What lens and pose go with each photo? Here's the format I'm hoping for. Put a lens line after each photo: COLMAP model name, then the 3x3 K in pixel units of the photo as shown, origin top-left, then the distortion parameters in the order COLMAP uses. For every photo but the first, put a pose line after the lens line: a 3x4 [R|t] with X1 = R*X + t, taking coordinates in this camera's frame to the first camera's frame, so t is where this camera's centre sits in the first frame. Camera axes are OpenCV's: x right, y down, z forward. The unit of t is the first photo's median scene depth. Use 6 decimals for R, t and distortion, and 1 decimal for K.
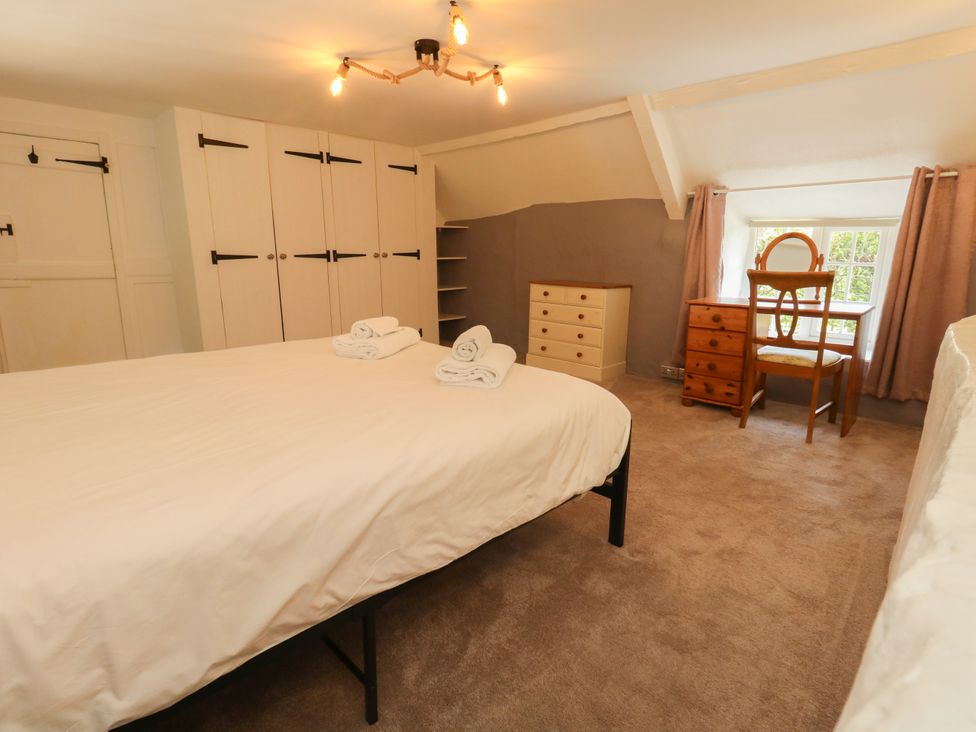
lens RADIAL K [[517.4, 0, 494.3], [0, 517.4, 368.6], [0, 0, 1]] dist [0.001498, 0.000636]
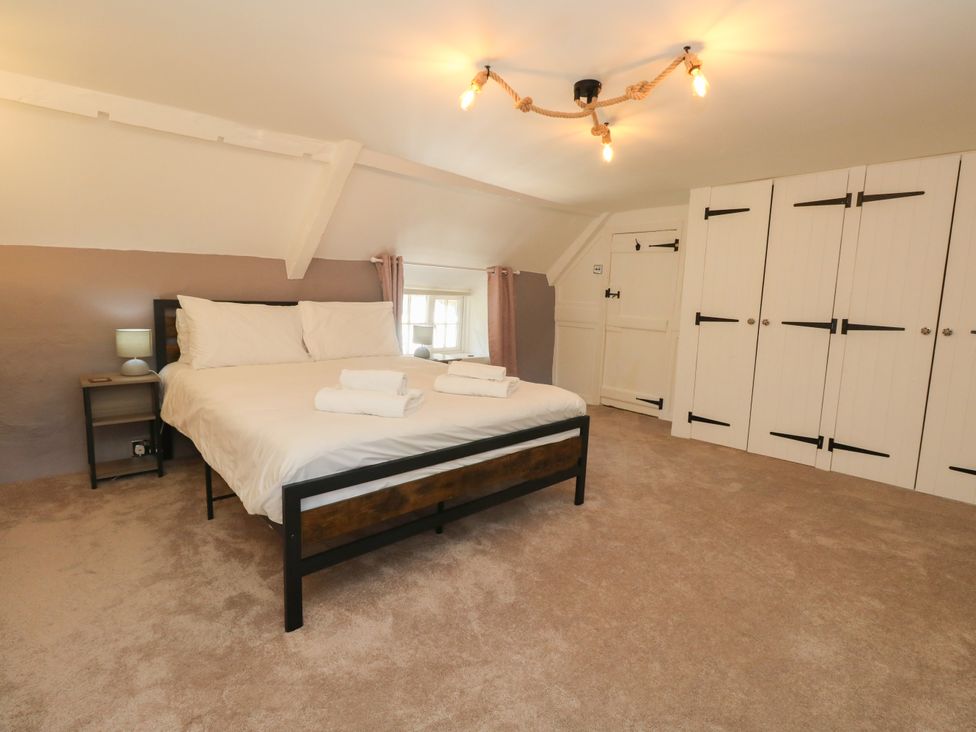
lens RADIAL K [[517.4, 0, 495.2], [0, 517.4, 364.4], [0, 0, 1]] dist [0.001498, 0.000636]
pose [[-0.057824, 0.119060, -0.991202, 0.513436], [-0.268122, 0.954533, 0.130297, -0.142496], [0.961648, 0.273297, -0.023272, 0.609979]]
